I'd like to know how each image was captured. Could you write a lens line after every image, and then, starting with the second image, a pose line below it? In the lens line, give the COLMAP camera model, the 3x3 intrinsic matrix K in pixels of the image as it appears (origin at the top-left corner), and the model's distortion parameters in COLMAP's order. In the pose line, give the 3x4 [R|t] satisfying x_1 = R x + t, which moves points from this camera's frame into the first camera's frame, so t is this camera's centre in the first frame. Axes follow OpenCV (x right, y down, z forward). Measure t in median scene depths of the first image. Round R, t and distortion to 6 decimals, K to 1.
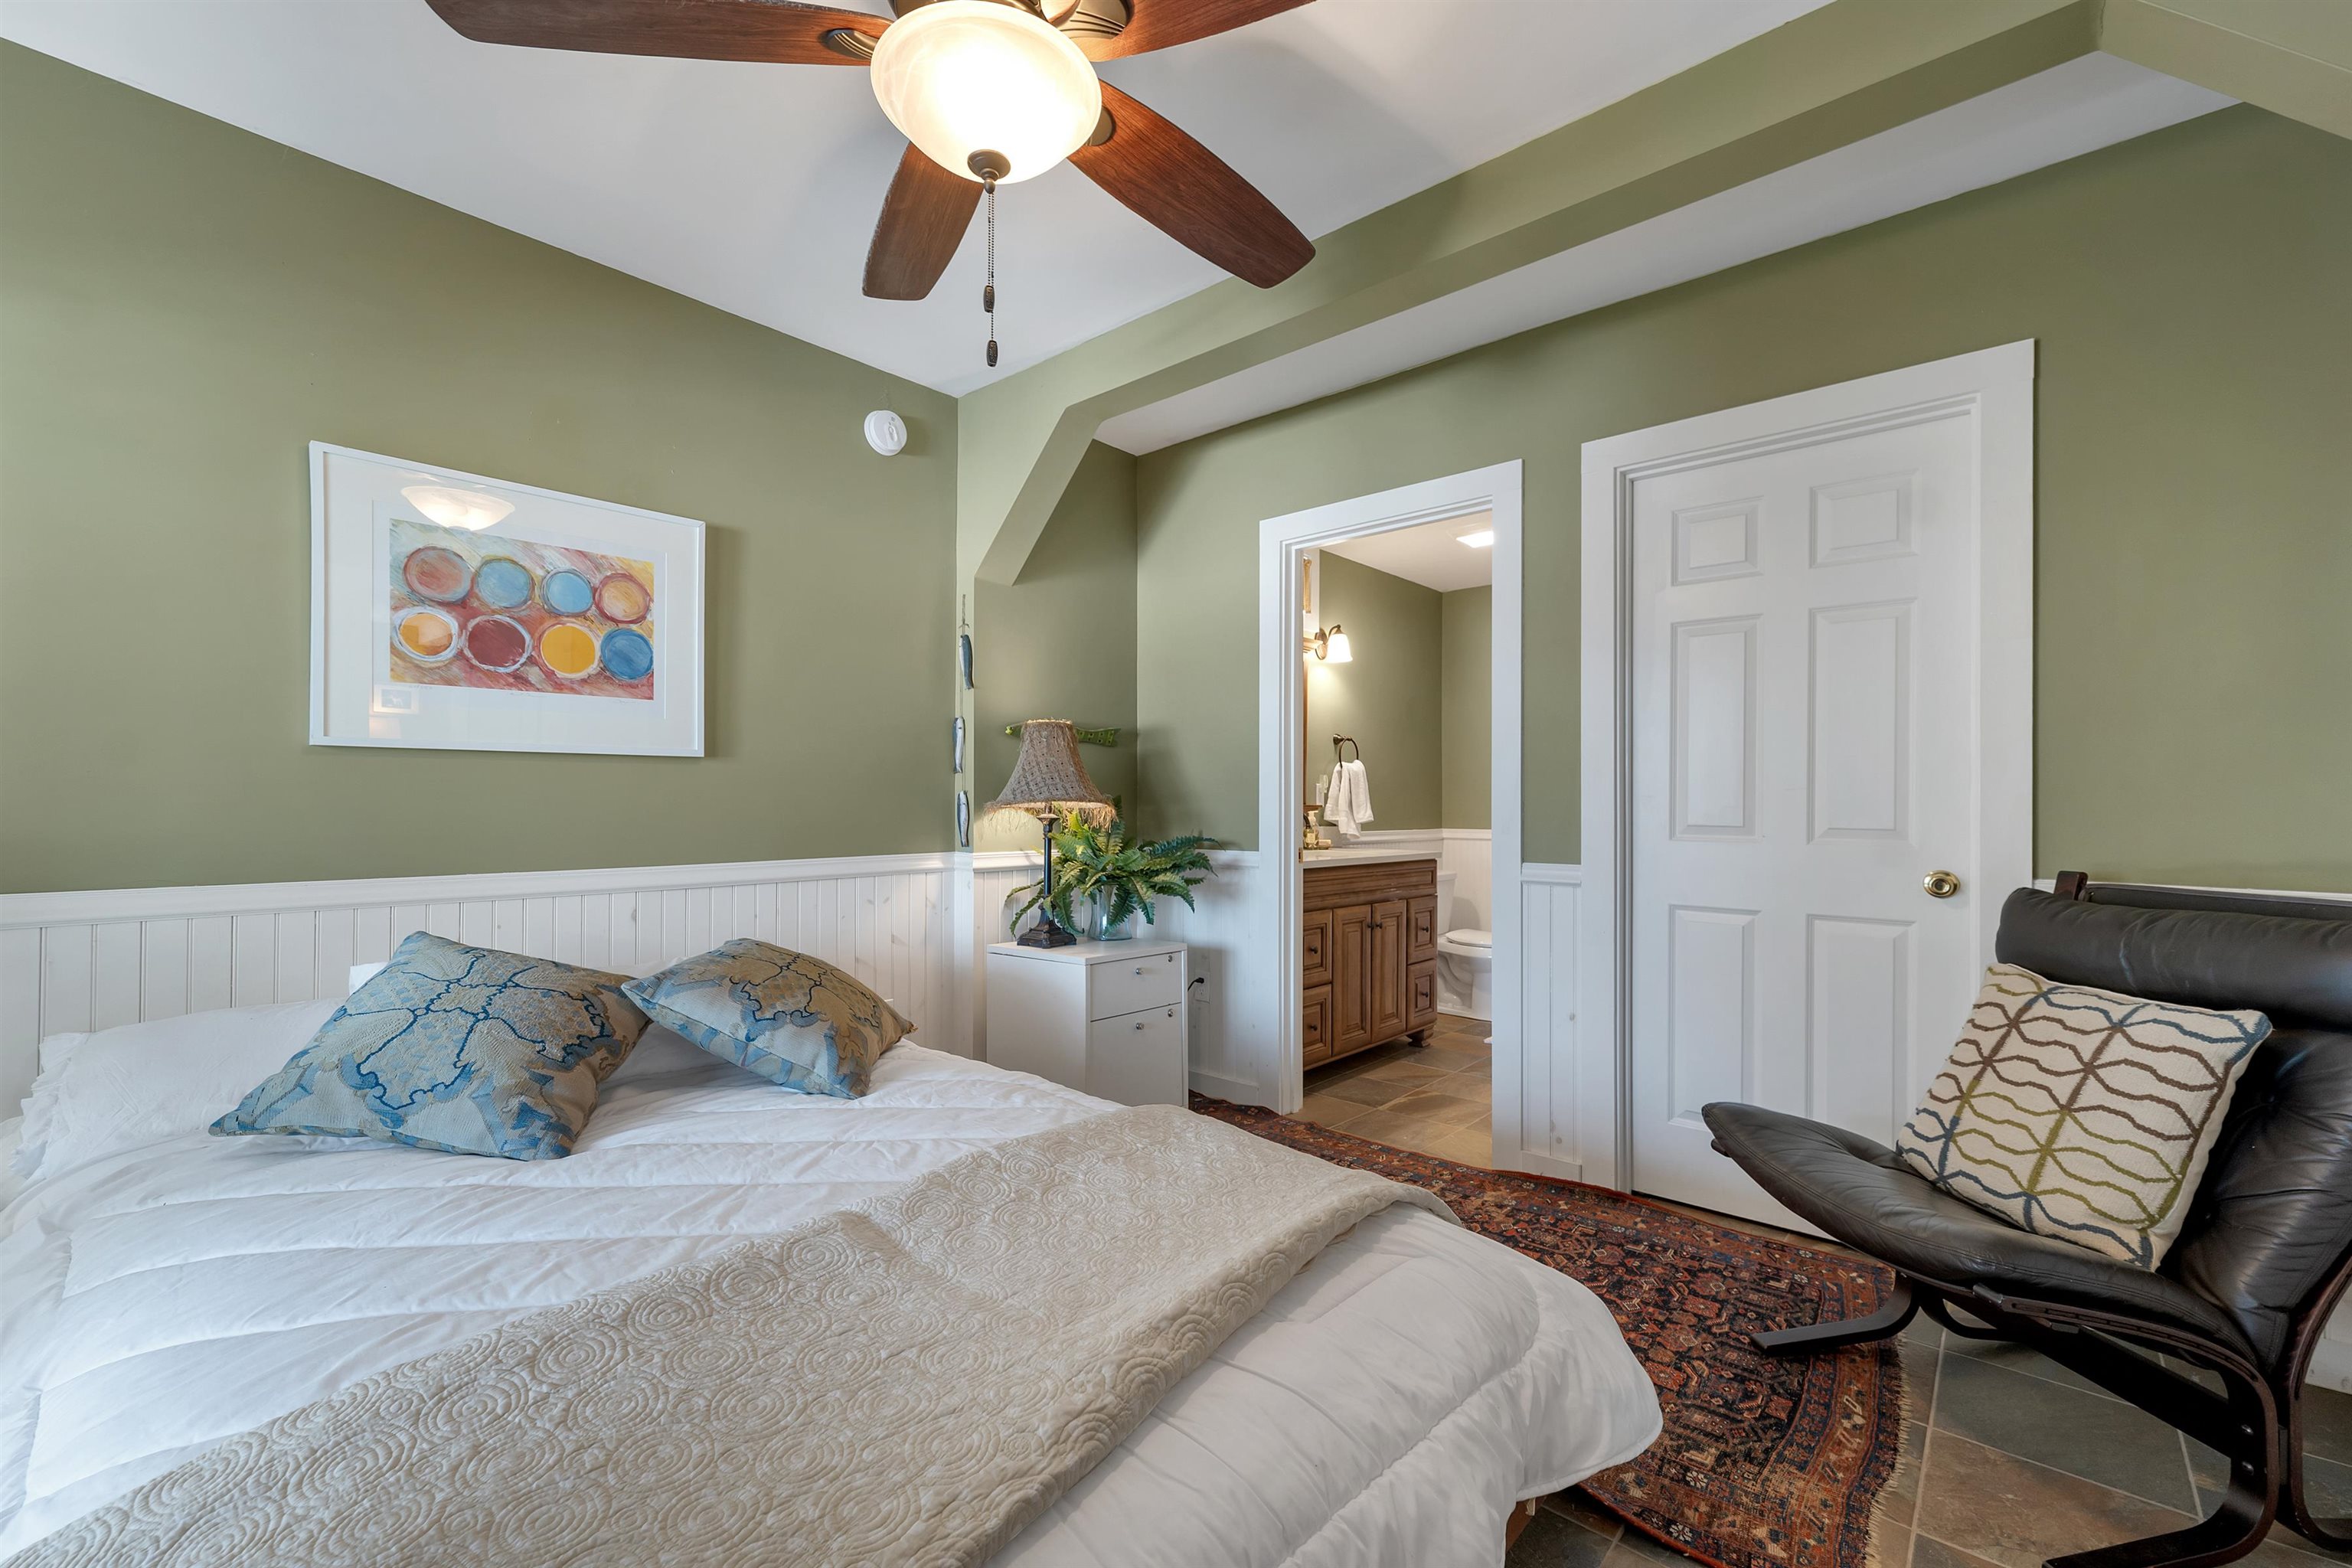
lens RADIAL K [[957.0, 0, 1175.9], [0, 957.0, 805.9], [0, 0, 1]] dist [0.000116, 0.000046]
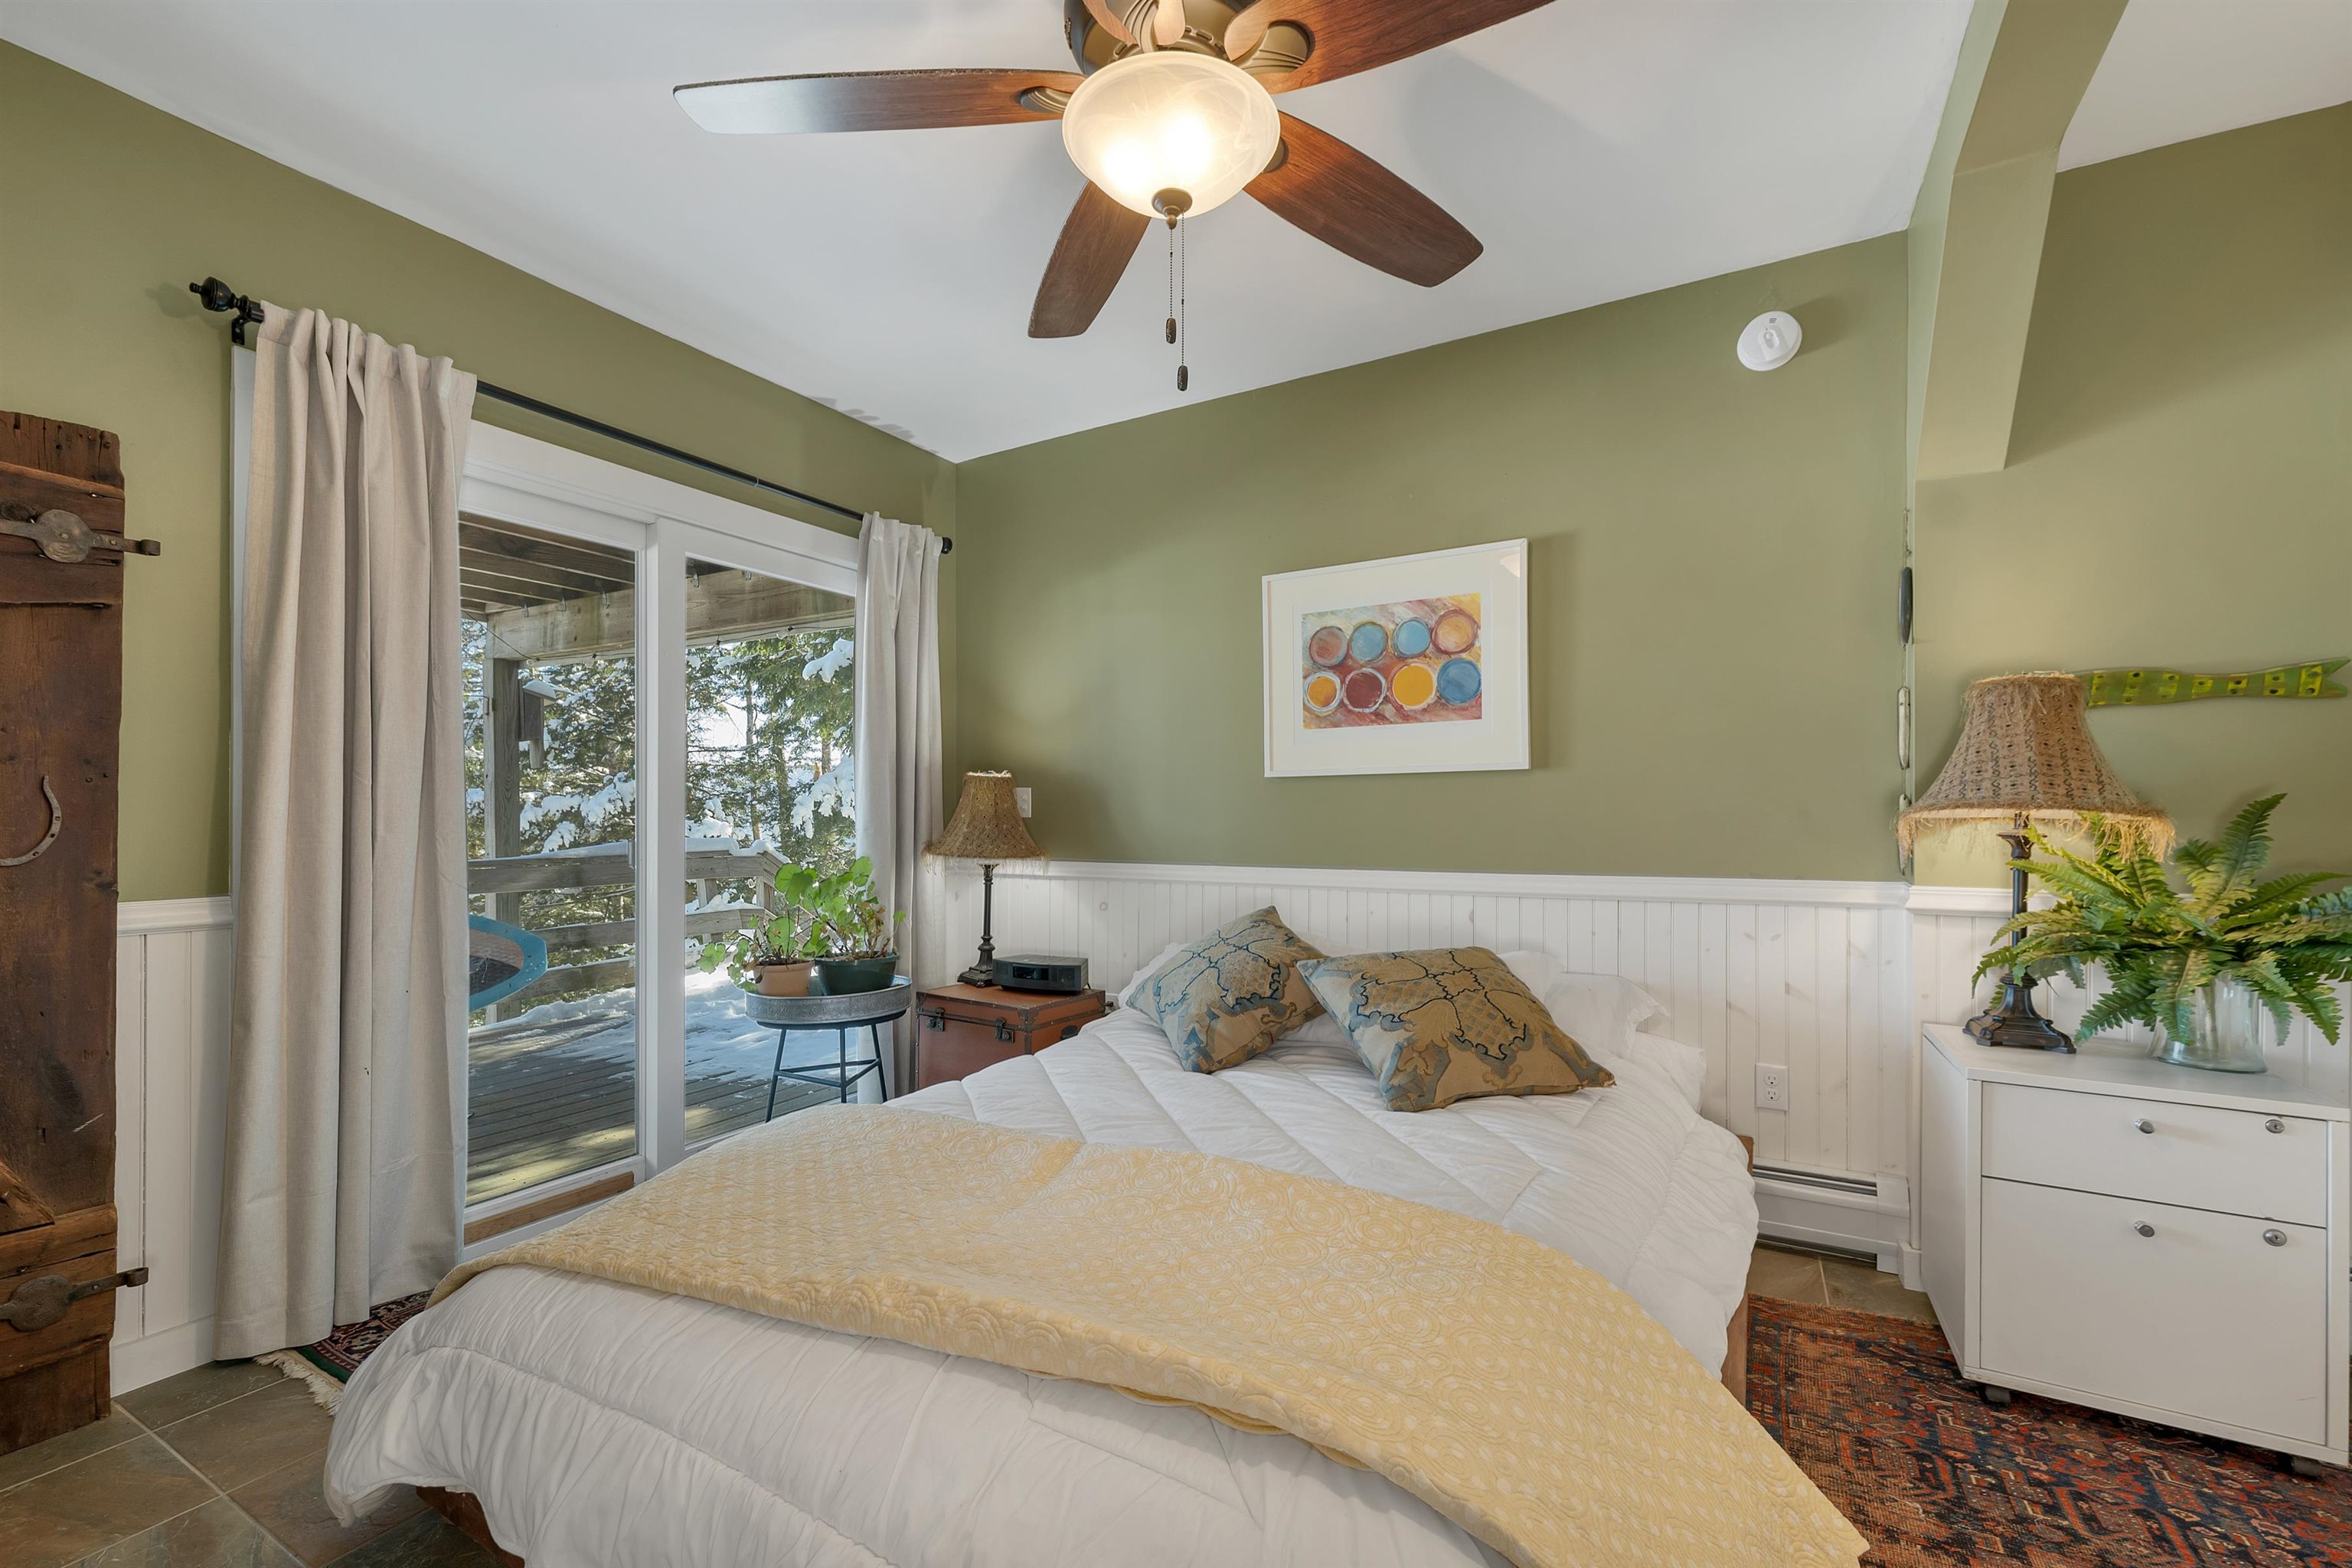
lens RADIAL K [[980.6, 0, 1166.5], [0, 980.6, 815.1], [0, 0, 1]] dist [0.000958, 0.000039]
pose [[0.203753, -0.003185, -0.979017, 0.454371], [0.001718, 0.999994, -0.002895, 0.000191], [0.979021, -0.001092, 0.203757, 0.416261]]
